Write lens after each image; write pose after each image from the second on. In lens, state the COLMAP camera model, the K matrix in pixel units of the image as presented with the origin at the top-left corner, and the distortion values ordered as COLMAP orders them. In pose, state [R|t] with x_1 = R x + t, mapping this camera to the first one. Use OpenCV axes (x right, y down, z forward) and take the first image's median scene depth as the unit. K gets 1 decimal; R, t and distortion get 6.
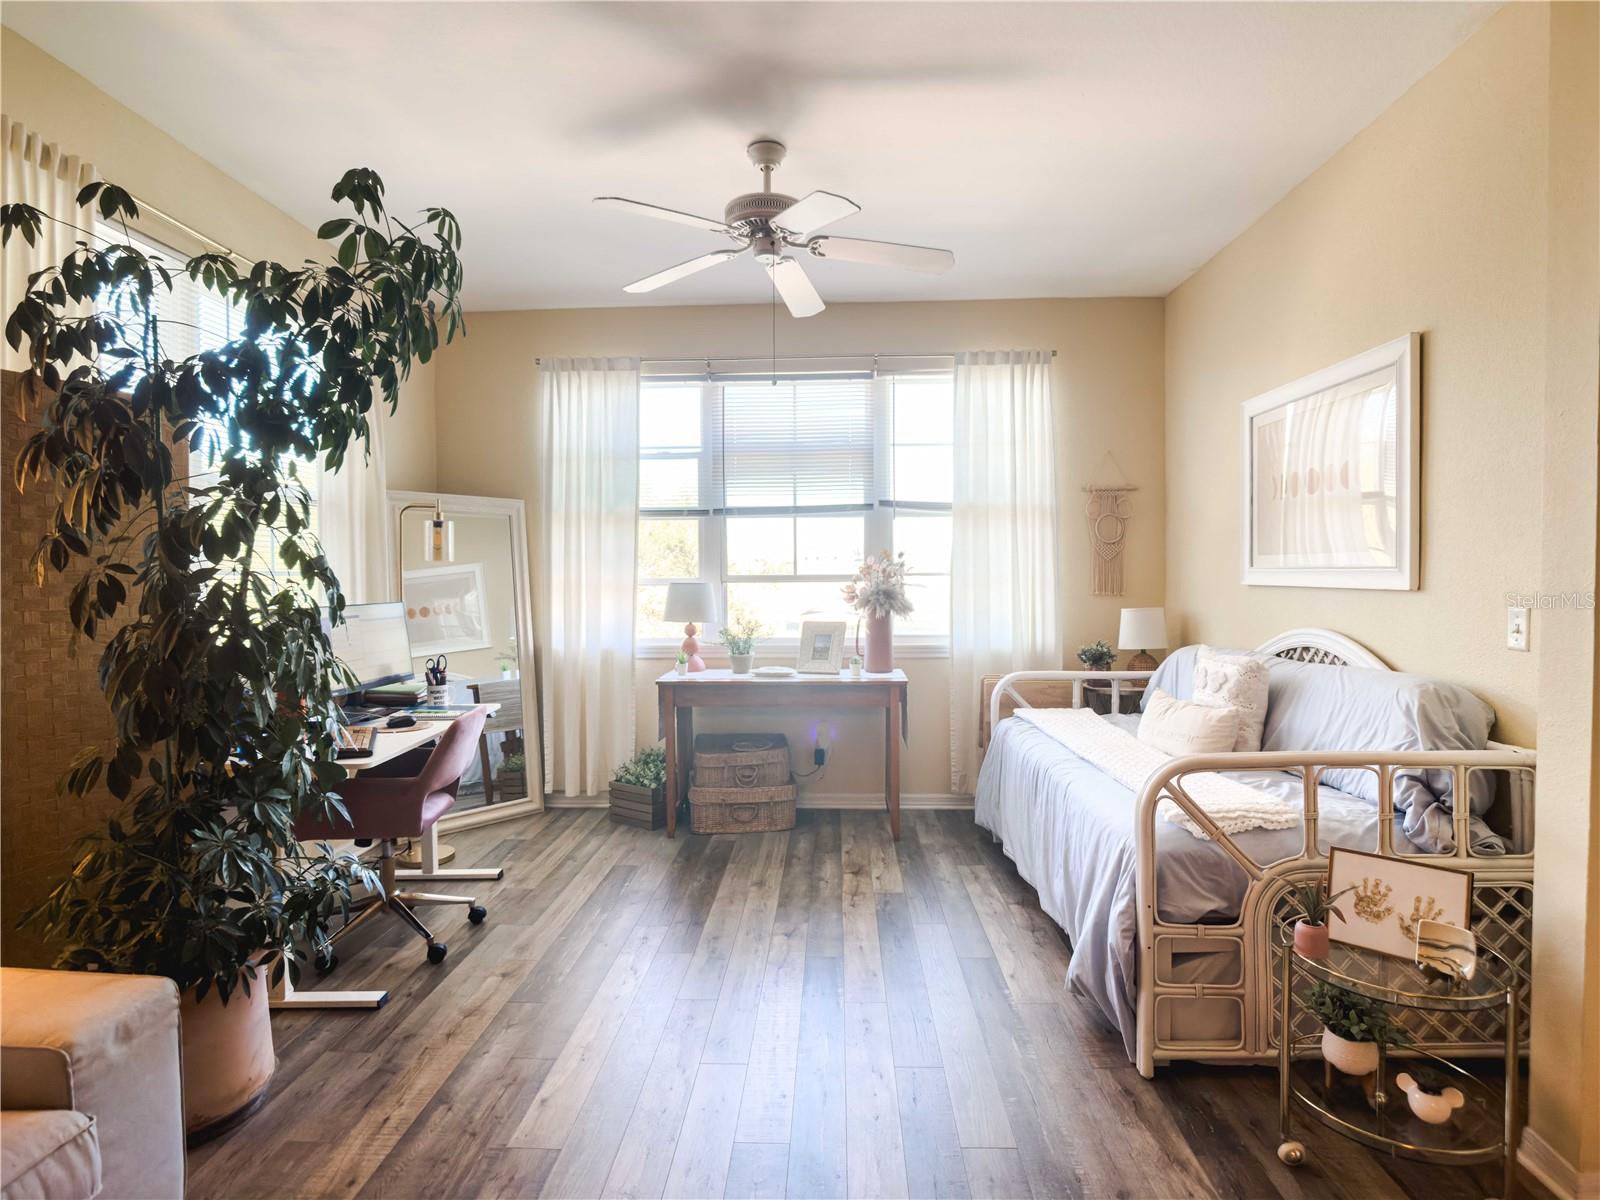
lens RADIAL K [[841.9, 0, 805.9], [0, 841.9, 597.3], [0, 0, 1]] dist [-0.023929, 0.001669]
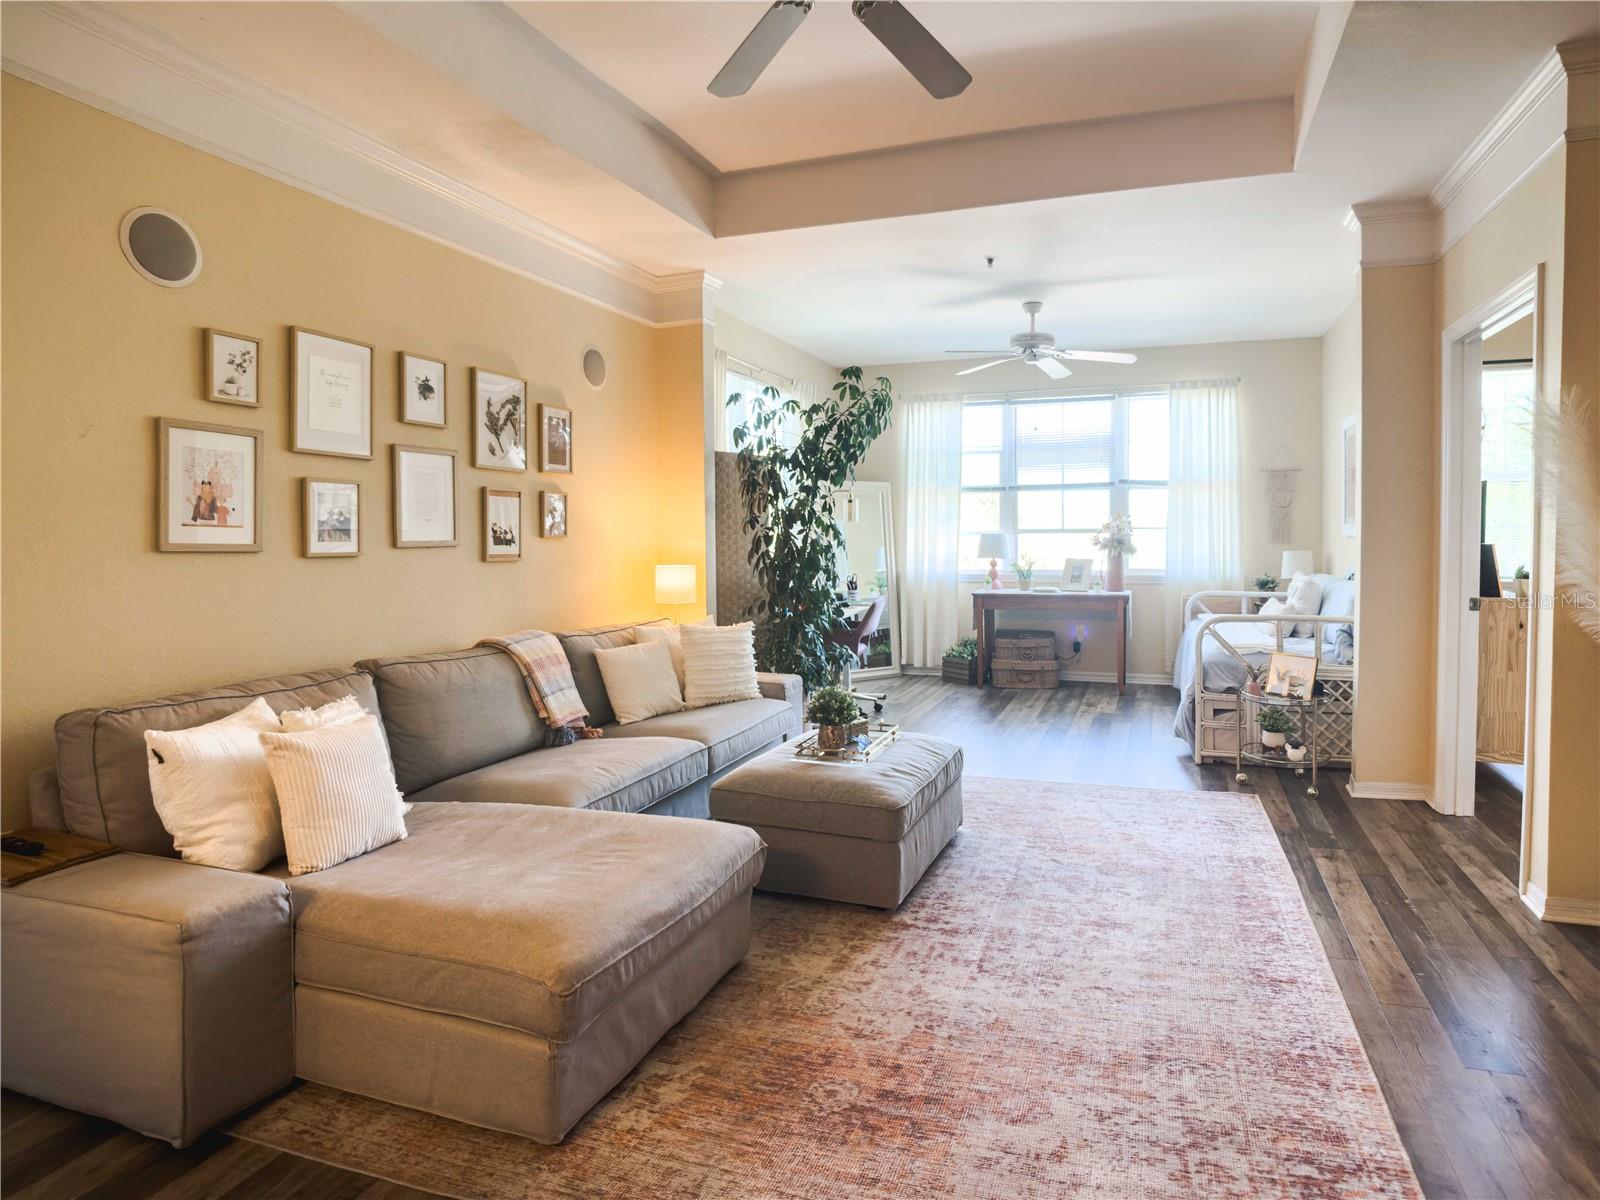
lens RADIAL K [[895.9, 0, 878.7], [0, 895.9, 564.4], [0, 0, 1]] dist [-0.022245, -0.002119]
pose [[0.962047, 0.007983, -0.272766, 0.123021], [-0.003406, 0.999845, 0.017249, 0.012469], [0.272861, -0.015665, 0.961926, -0.731135]]
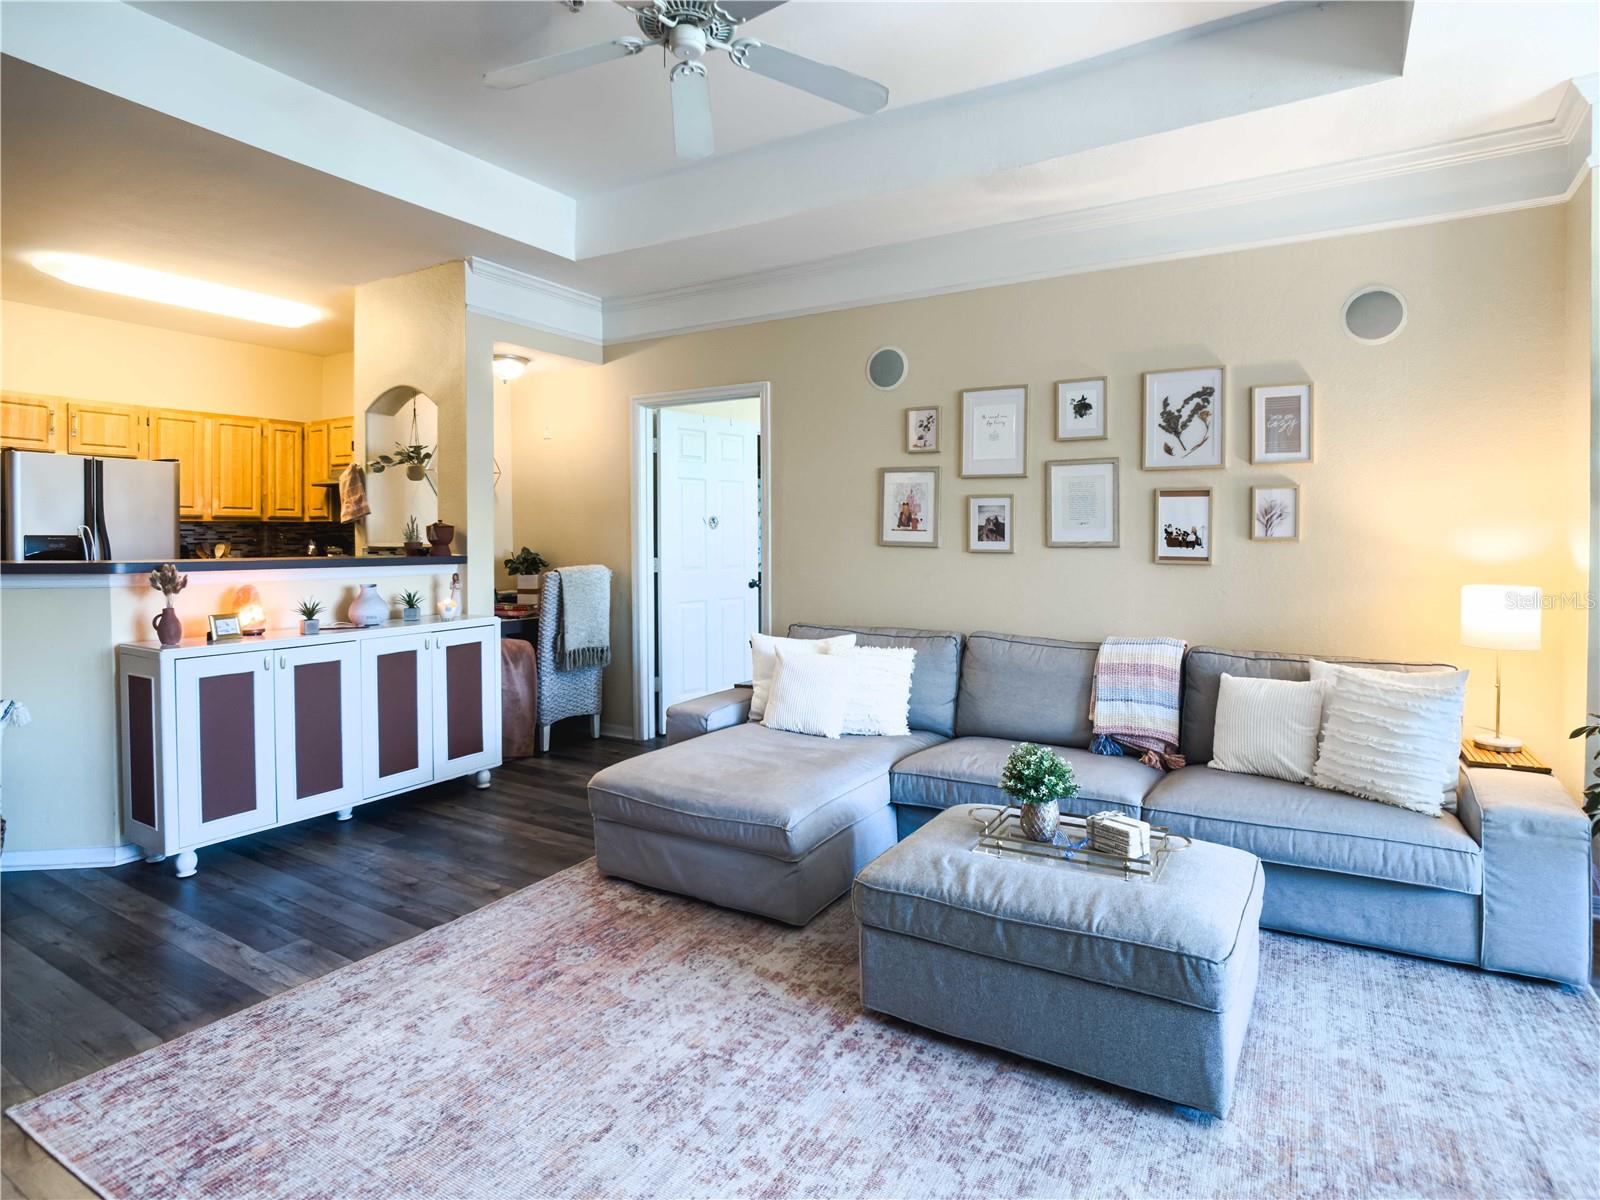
lens RADIAL K [[844.2, 0, 798.9], [0, 844.2, 545.0], [0, 0, 1]] dist [-0.044965, 0.015063]
pose [[-0.482990, 0.012672, -0.875534, 0.435766], [-0.013584, 0.999667, 0.021962, -0.007012], [0.875520, 0.022501, -0.482657, 0.197645]]
